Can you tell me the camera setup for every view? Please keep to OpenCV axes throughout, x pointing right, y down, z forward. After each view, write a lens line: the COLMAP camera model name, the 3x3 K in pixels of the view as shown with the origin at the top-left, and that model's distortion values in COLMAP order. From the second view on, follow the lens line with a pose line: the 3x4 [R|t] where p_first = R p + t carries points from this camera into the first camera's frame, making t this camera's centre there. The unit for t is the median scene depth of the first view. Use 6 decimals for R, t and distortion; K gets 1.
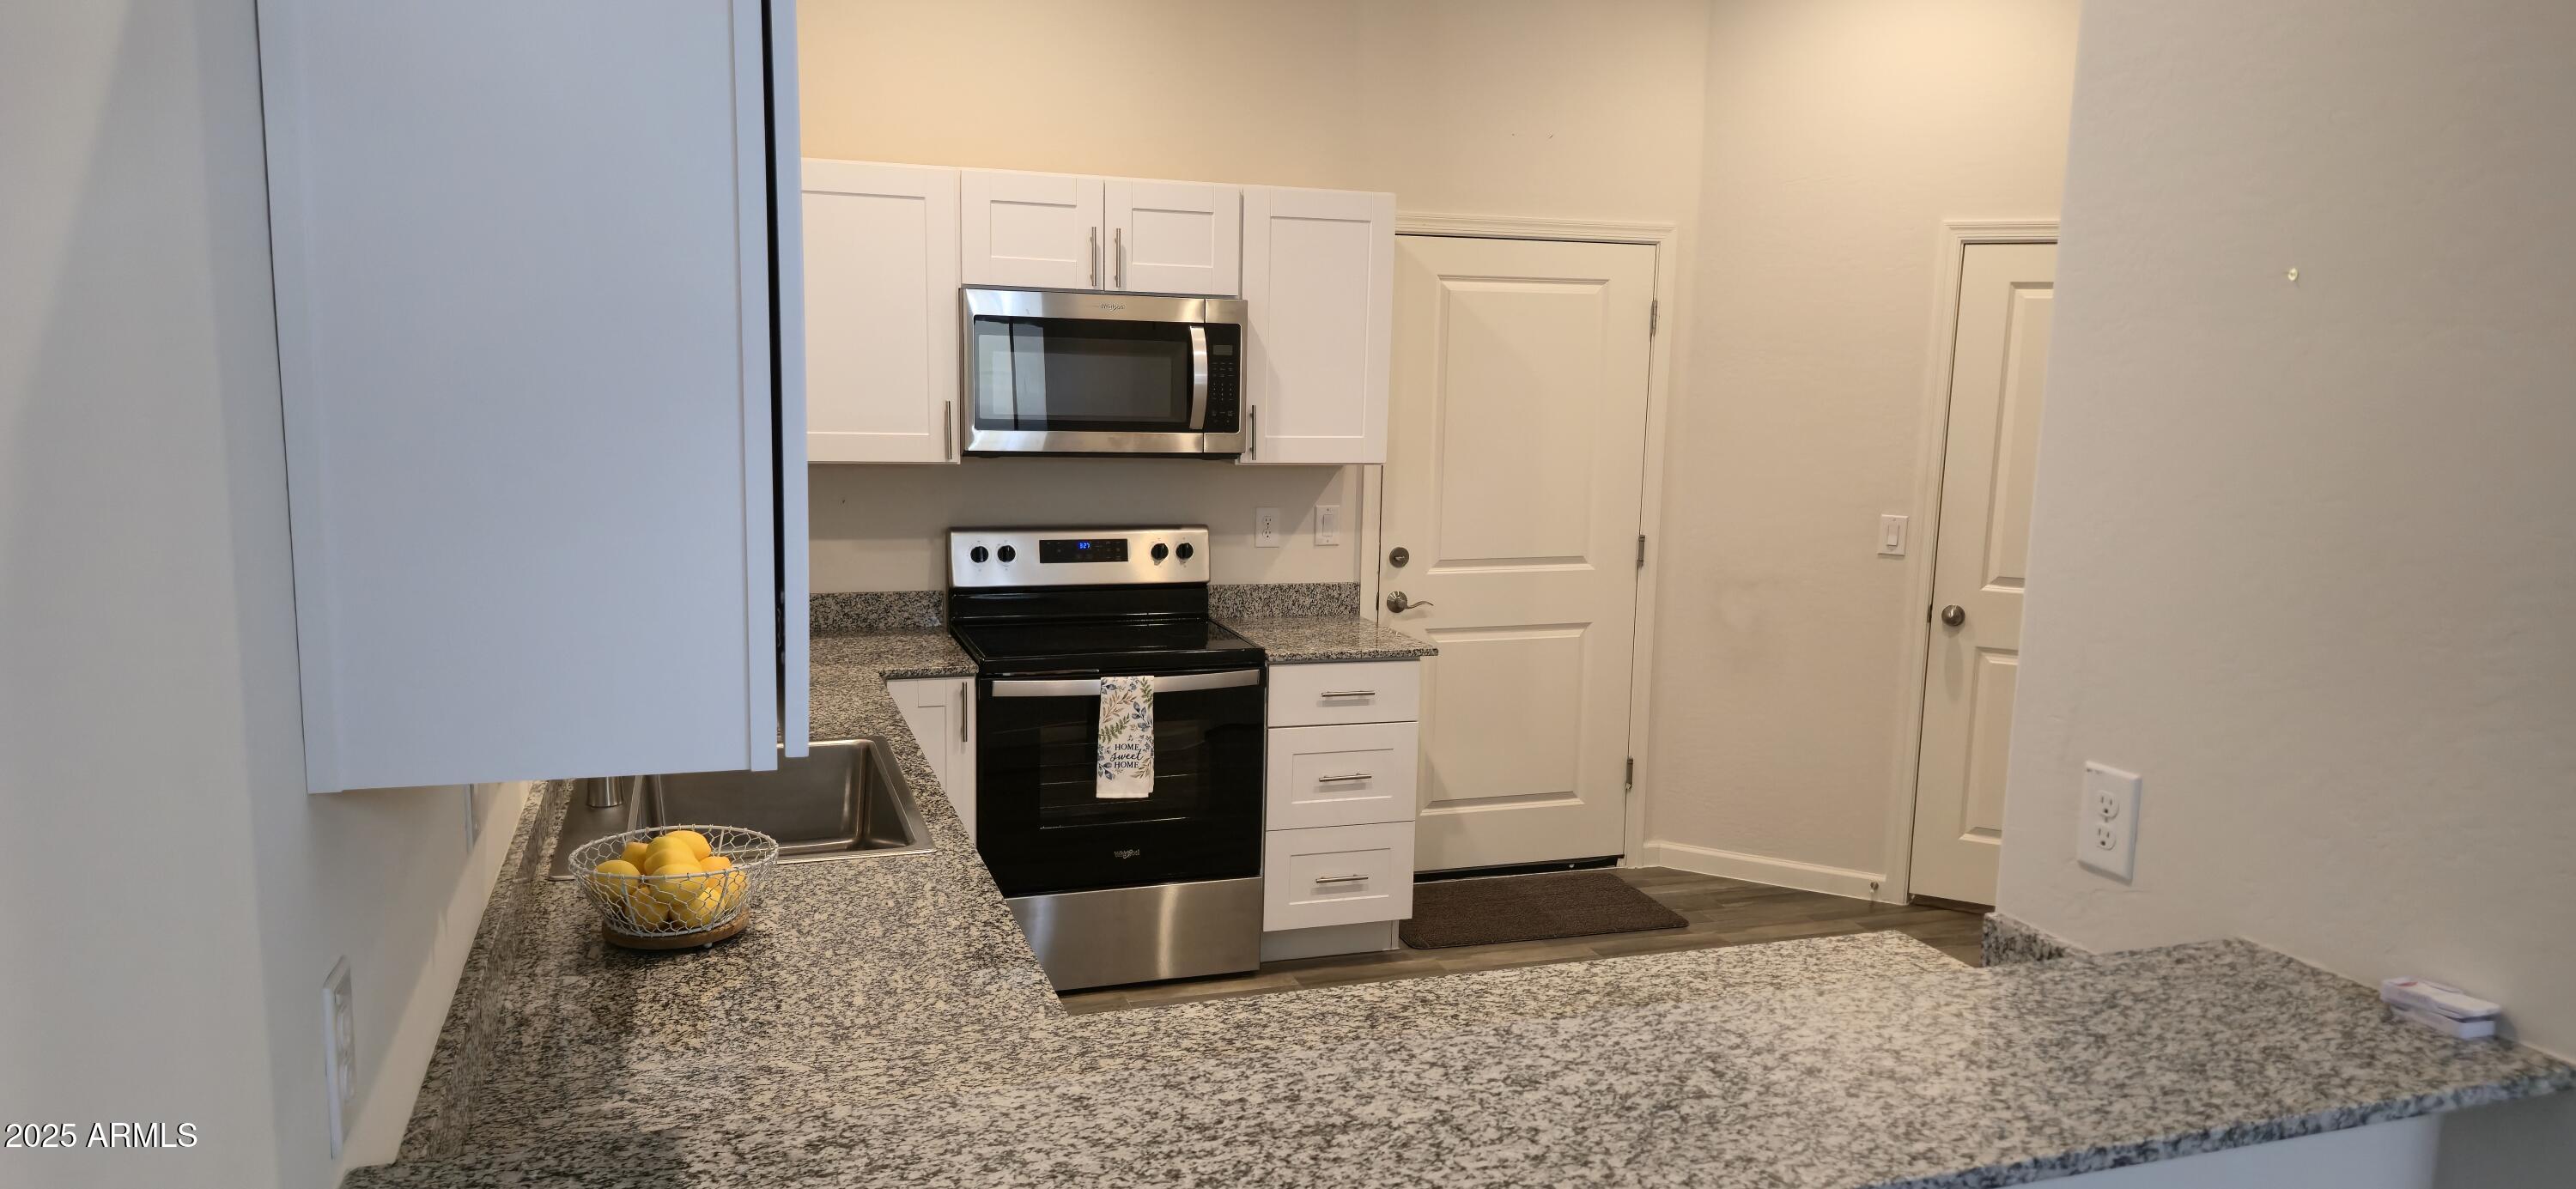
lens RADIAL K [[1672.3, 0, 1286.8], [0, 1672.3, 591.2], [0, 0, 1]] dist [0.044766, -0.031594]
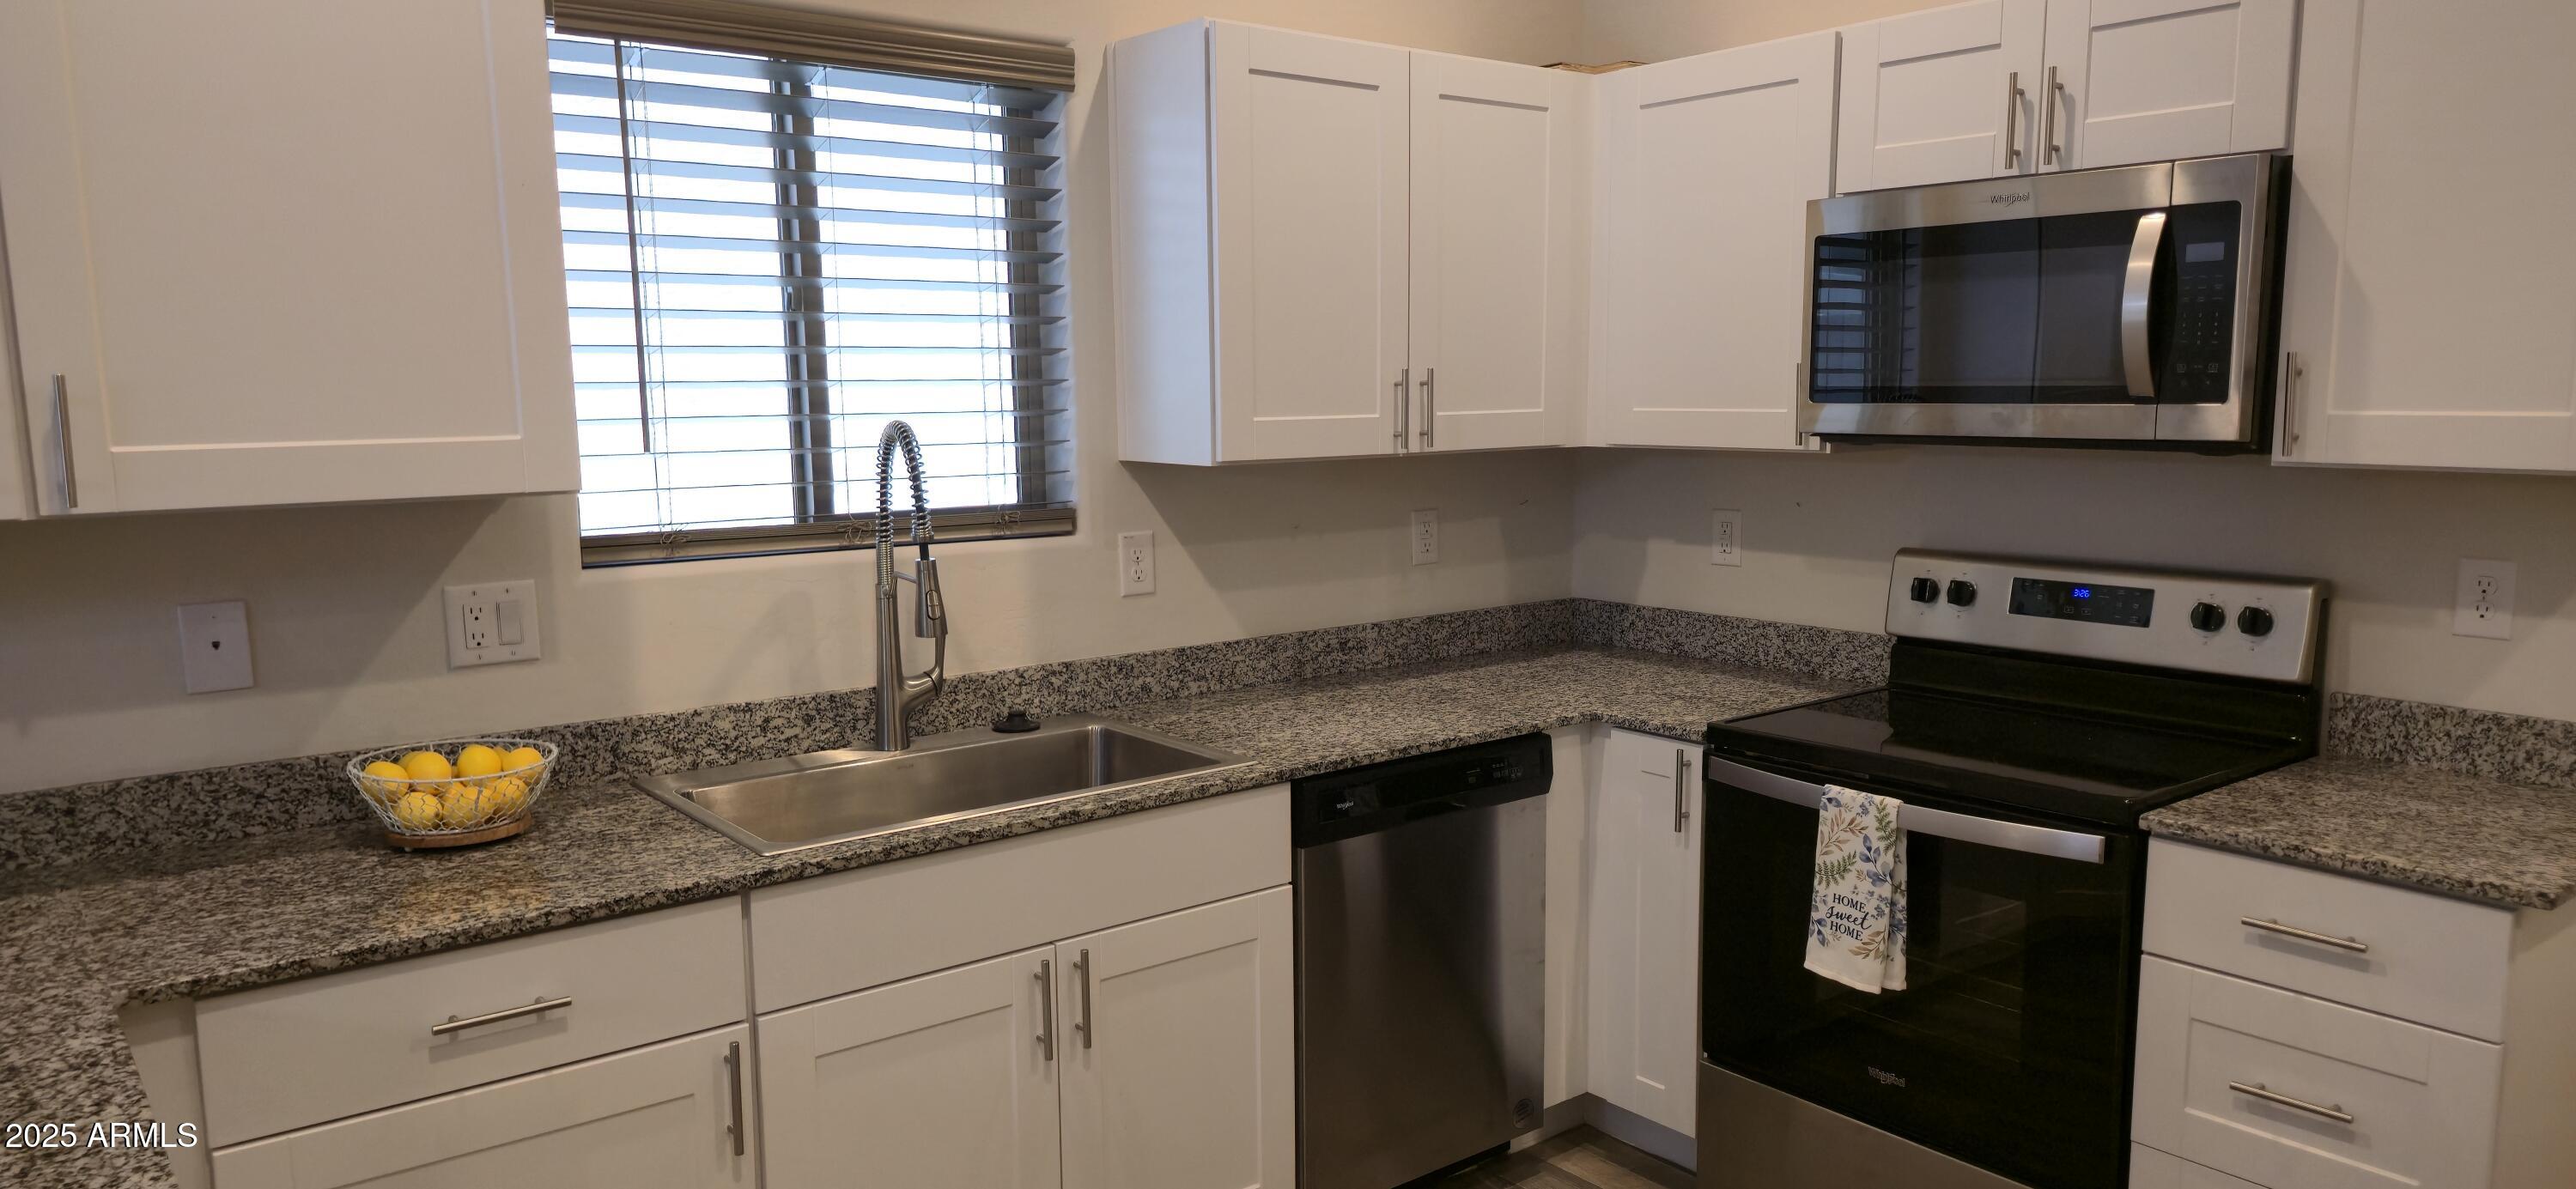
lens RADIAL K [[1672.3, 0, 1285.6], [0, 1672.3, 592.8], [0, 0, 1]] dist [0.044766, -0.031594]
pose [[0.335234, 0.092135, -0.937619, 0.392894], [-0.109540, 0.992269, 0.058341, -0.033980], [0.935745, 0.083149, 0.342734, 0.548322]]
